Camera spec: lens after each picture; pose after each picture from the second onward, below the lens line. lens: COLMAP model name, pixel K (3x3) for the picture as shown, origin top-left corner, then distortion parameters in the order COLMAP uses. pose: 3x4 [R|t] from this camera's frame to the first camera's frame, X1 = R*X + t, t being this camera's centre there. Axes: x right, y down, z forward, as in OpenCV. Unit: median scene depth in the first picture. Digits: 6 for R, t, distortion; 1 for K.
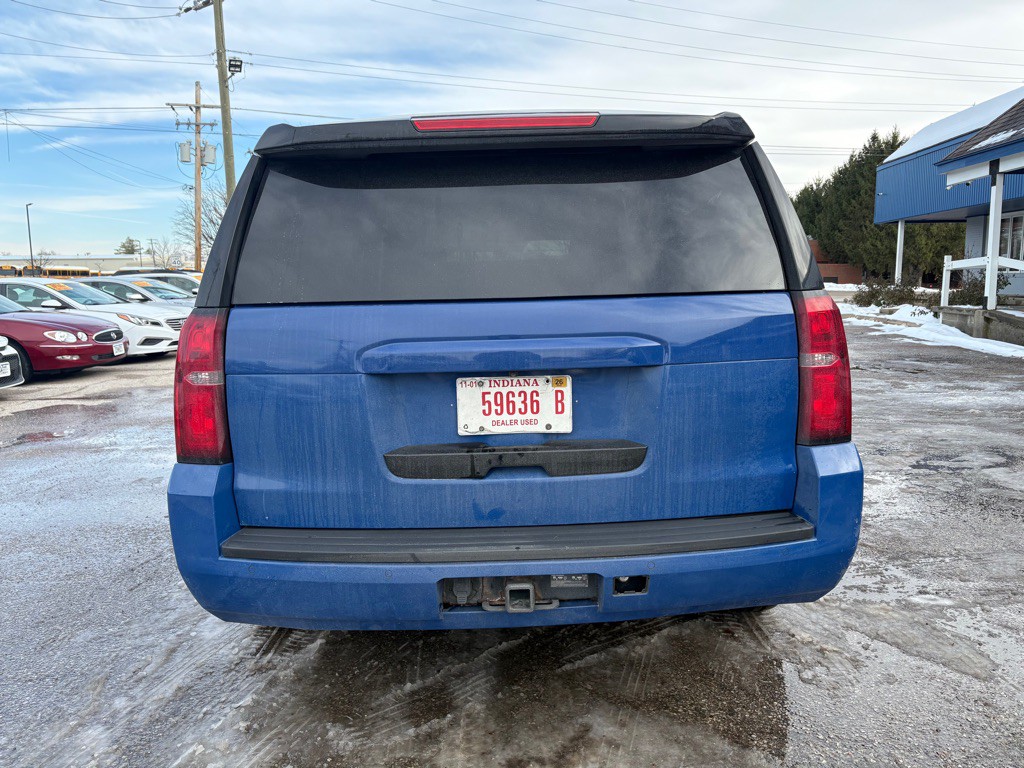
lens RADIAL K [[774.5, 0, 511.1], [0, 774.5, 377.4], [0, 0, 1]] dist [0.028123, -0.009940]
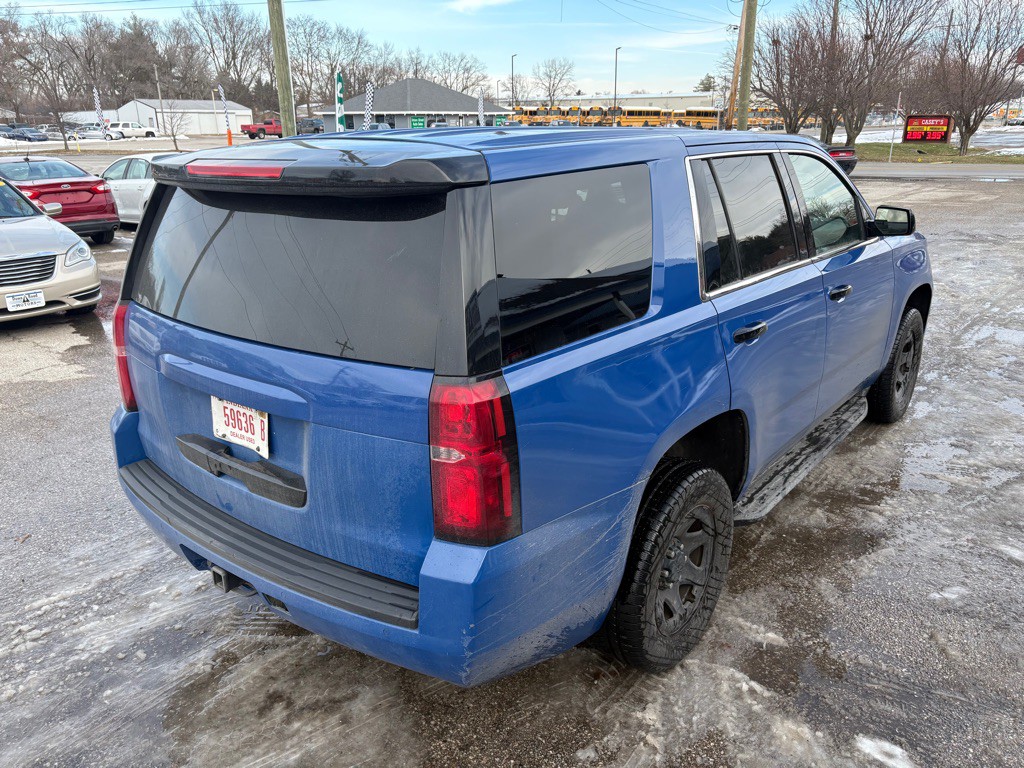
lens RADIAL K [[774.5, 0, 511.1], [0, 774.5, 377.4], [0, 0, 1]] dist [0.028123, -0.009940]
pose [[0.775978, 0.203791, -0.596931, 0.662408], [-0.082516, 0.971033, 0.224243, -0.215277], [0.625339, -0.124752, 0.770317, 0.247598]]
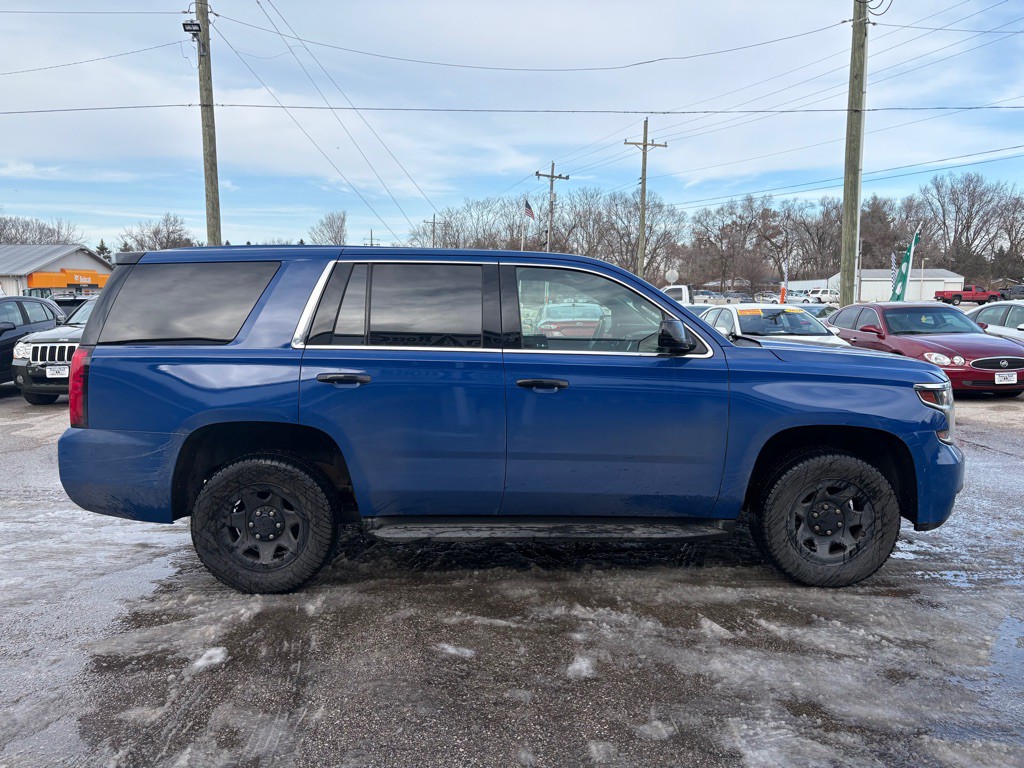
lens RADIAL K [[774.5, 0, 511.1], [0, 774.5, 377.4], [0, 0, 1]] dist [0.028123, -0.009940]
pose [[0.021412, 0.121374, -0.992376, 1.619533], [-0.128782, 0.984669, 0.117652, -0.274833], [0.991442, 0.125281, 0.036715, 1.379639]]
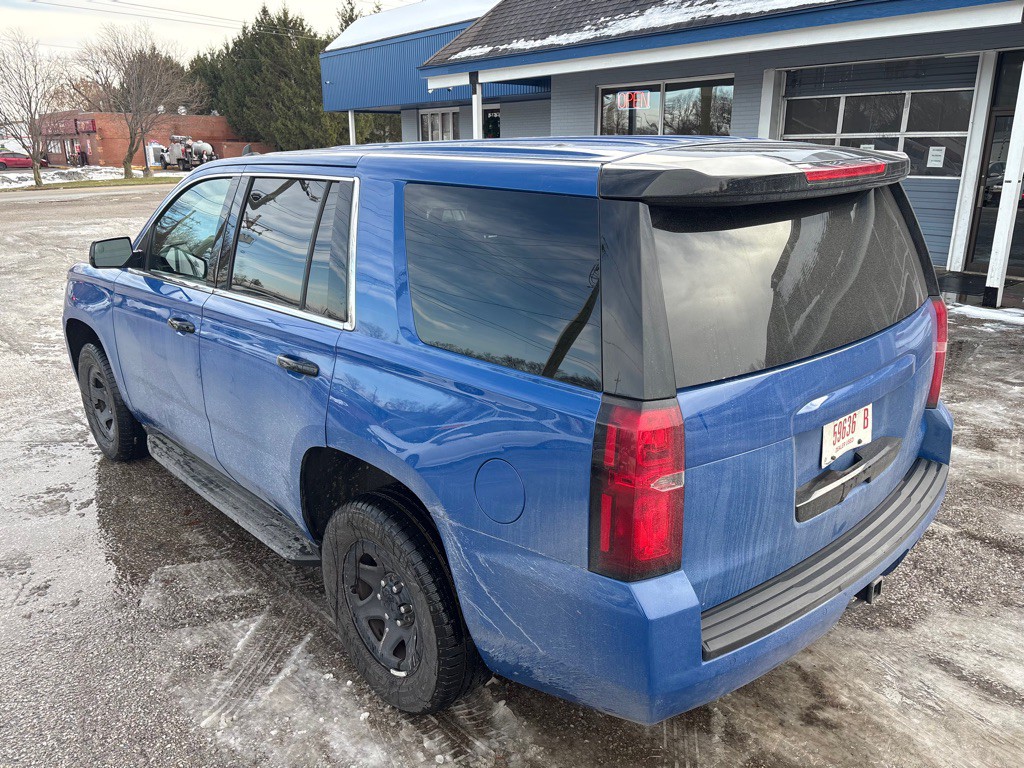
lens RADIAL K [[774.5, 0, 511.1], [0, 774.5, 377.4], [0, 0, 1]] dist [0.028123, -0.009940]
pose [[0.745588, -0.184883, 0.640247, -0.708615], [0.084643, 0.979237, 0.184202, -0.191087], [-0.661010, -0.083146, 0.745757, 0.326787]]
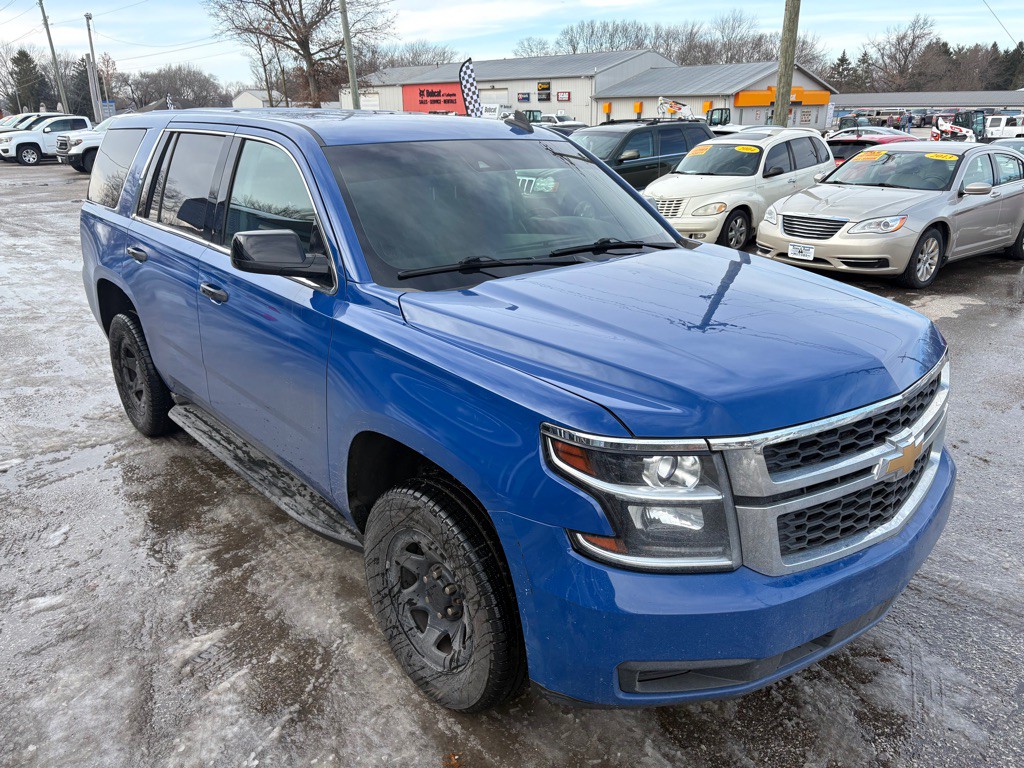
lens RADIAL K [[774.5, 0, 511.1], [0, 774.5, 377.4], [0, 0, 1]] dist [0.028123, -0.009940]
pose [[-0.756253, 0.229615, -0.612665, 0.700012], [-0.068818, 0.903287, 0.423481, -0.499654], [0.650650, 0.362421, -0.667312, 2.523325]]
